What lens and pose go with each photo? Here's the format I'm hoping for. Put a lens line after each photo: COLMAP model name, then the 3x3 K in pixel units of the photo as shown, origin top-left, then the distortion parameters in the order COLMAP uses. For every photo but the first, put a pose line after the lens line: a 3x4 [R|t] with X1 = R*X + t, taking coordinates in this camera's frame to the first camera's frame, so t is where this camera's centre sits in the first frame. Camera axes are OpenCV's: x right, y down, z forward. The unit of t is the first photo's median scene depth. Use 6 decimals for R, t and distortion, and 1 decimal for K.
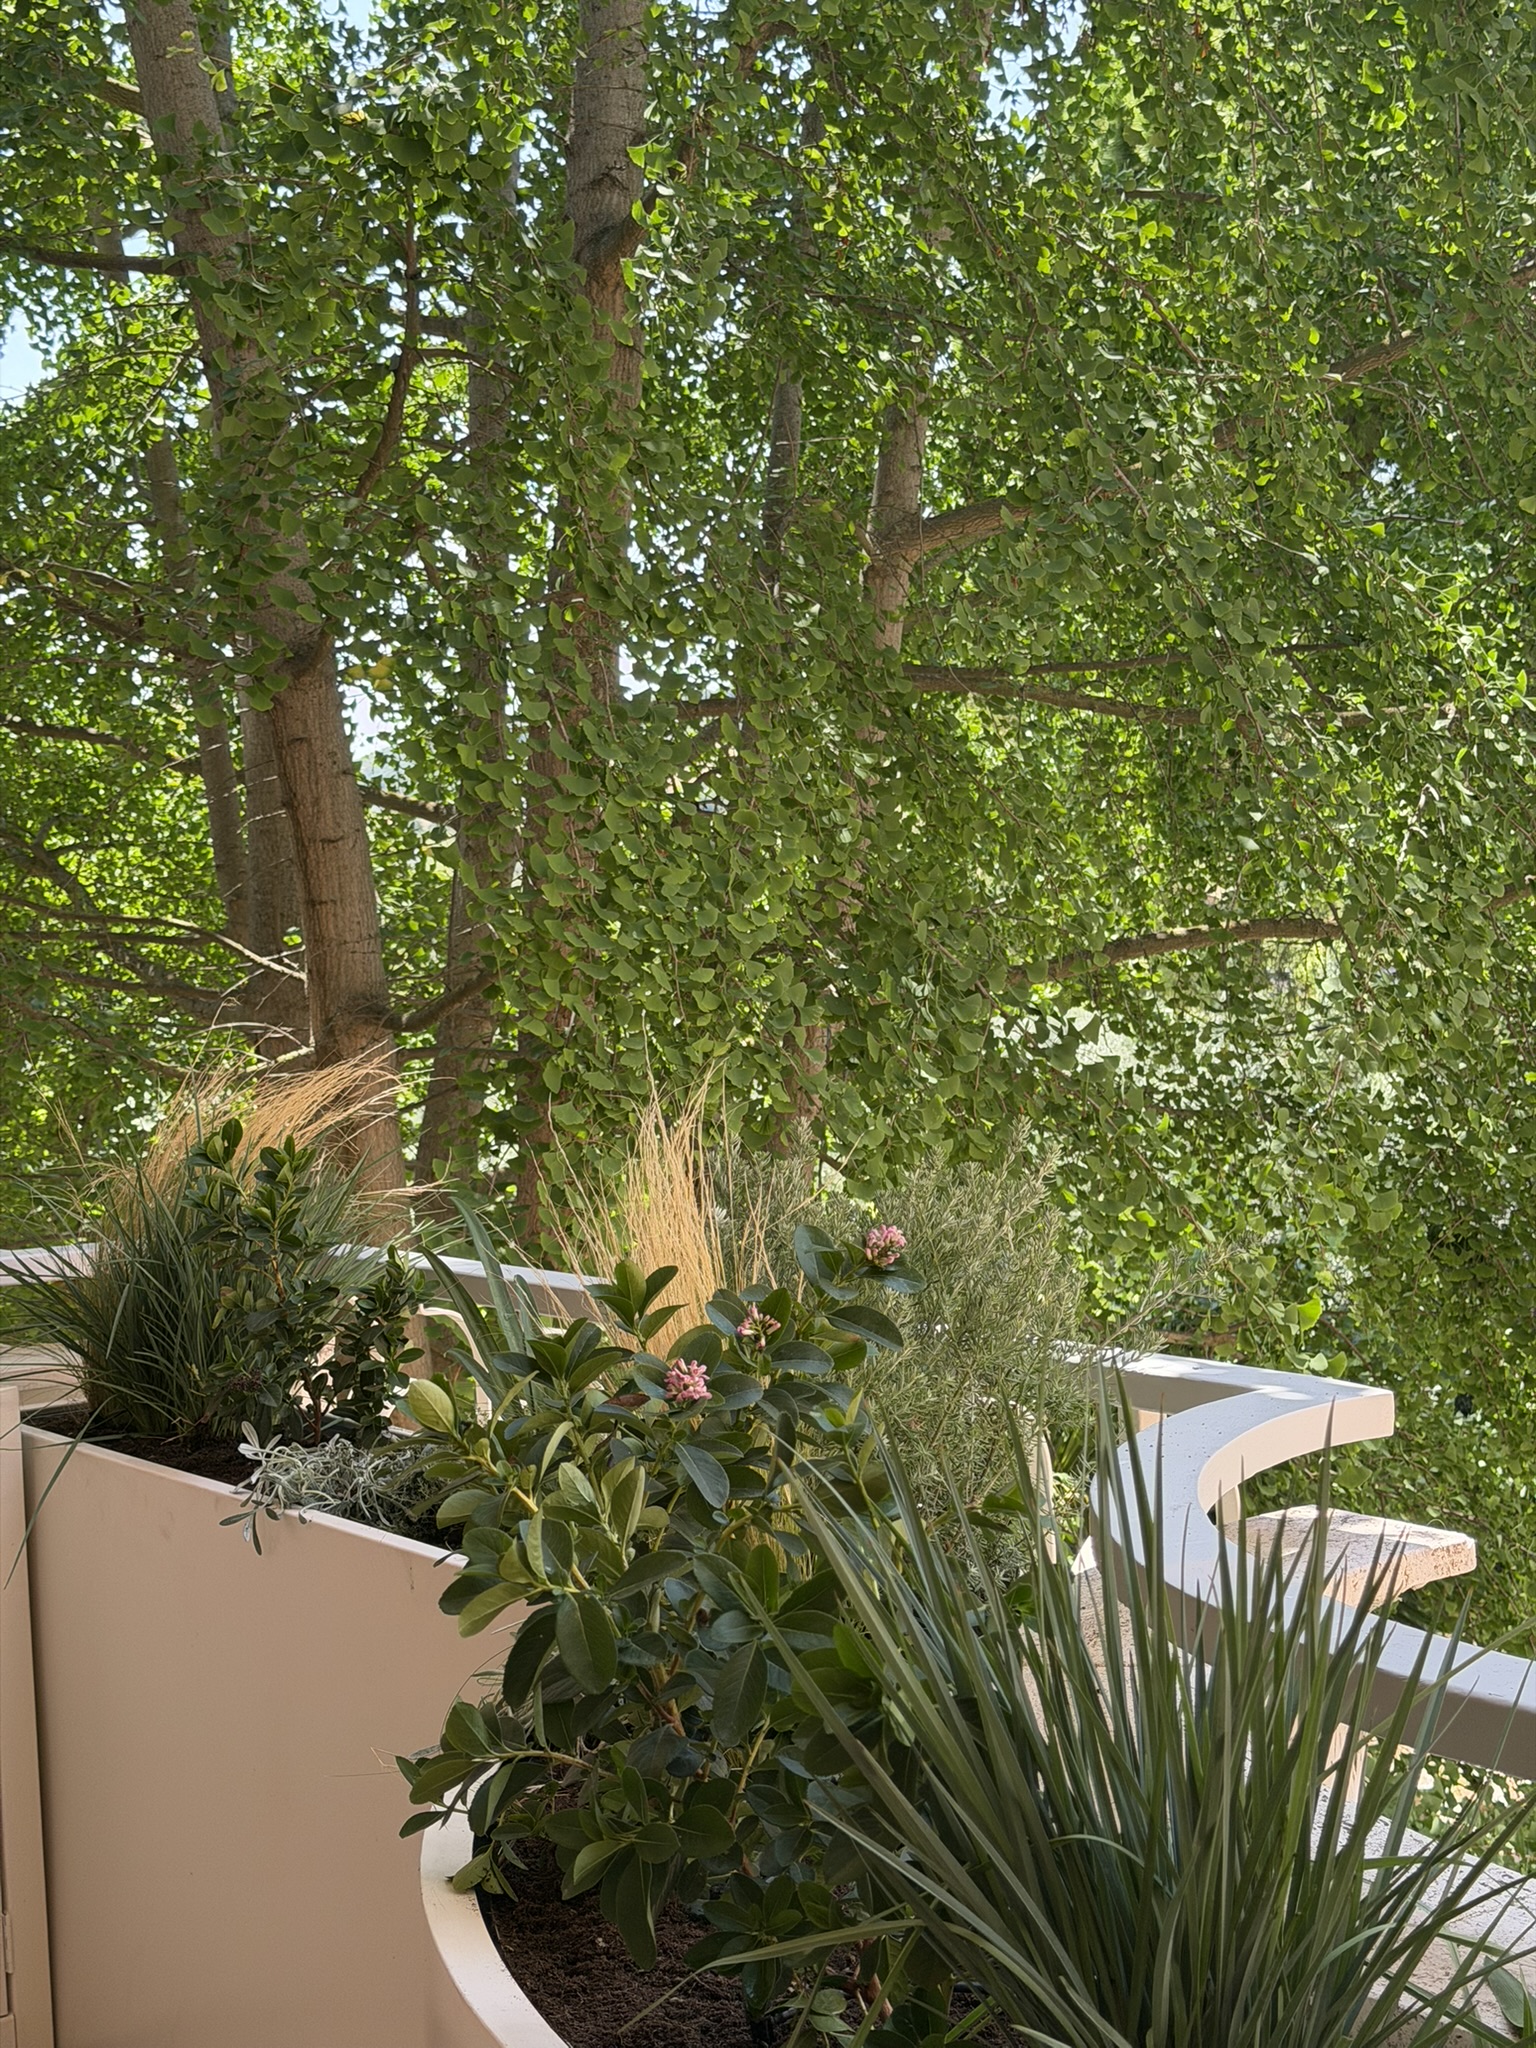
lens RADIAL K [[2868.0, 0, 772.5], [0, 2868.0, 1023.6], [0, 0, 1]] dist [-0.028375, 0.000000]
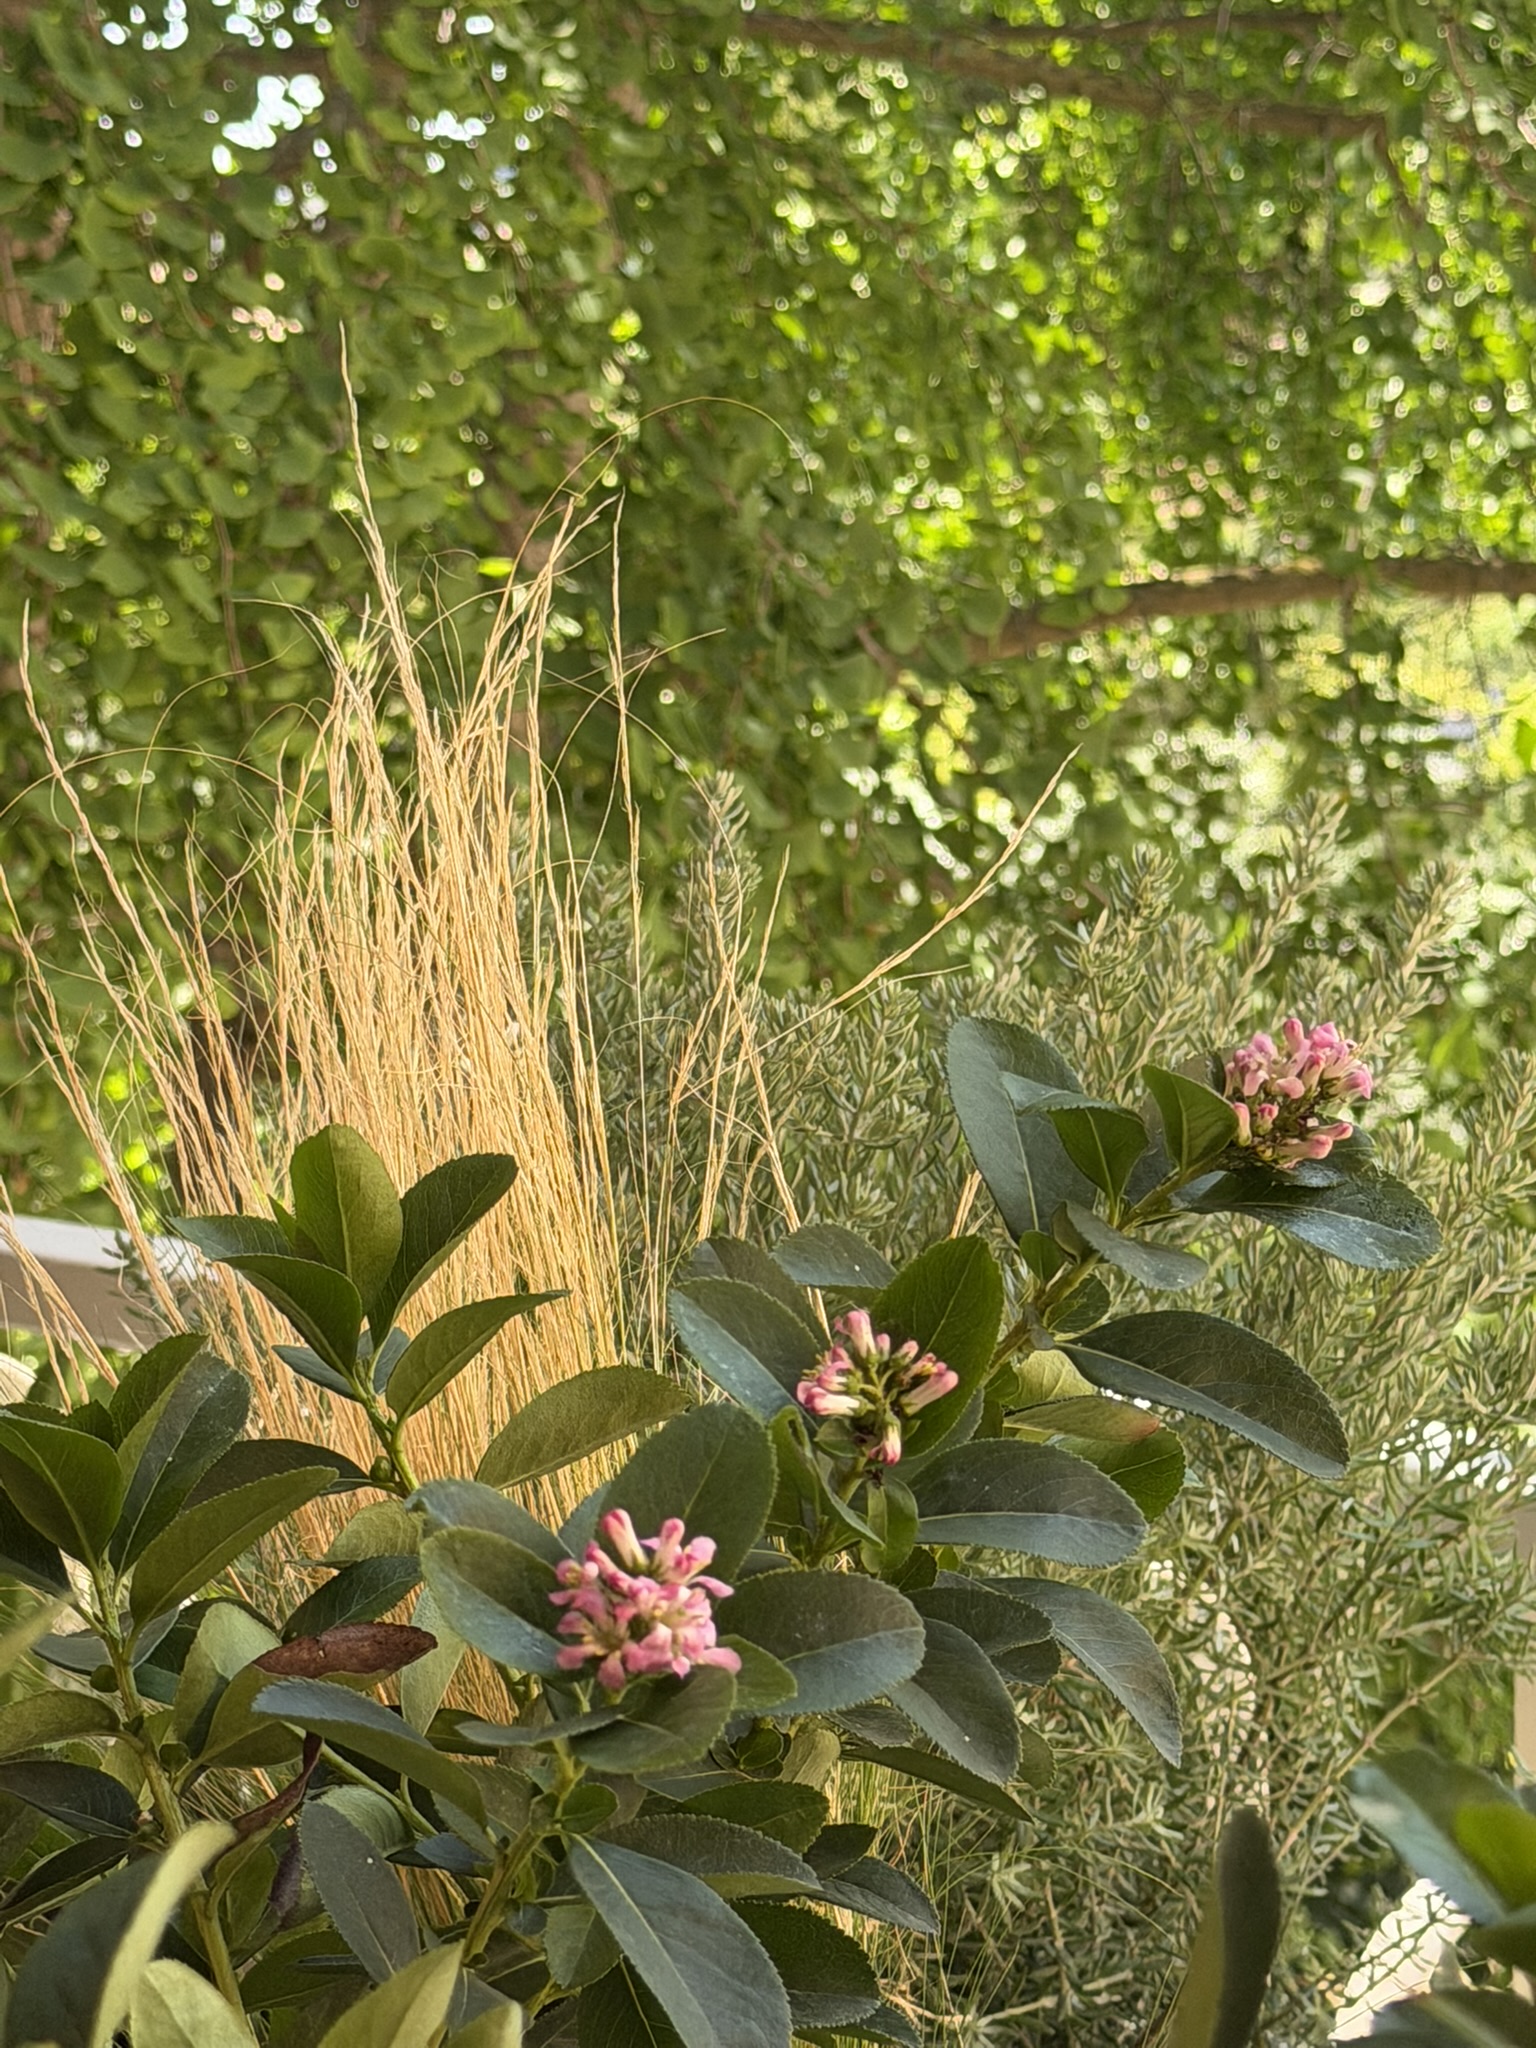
lens RADIAL K [[5027.7, 0, 763.4], [0, 5027.7, 1026.2], [0, 0, 1]] dist [0.165834, 0.000000]
pose [[0.995591, 0.026349, 0.090029, -0.054823], [-0.030189, 0.998680, 0.041559, 0.051871], [-0.088815, -0.044093, 0.995072, 0.520391]]
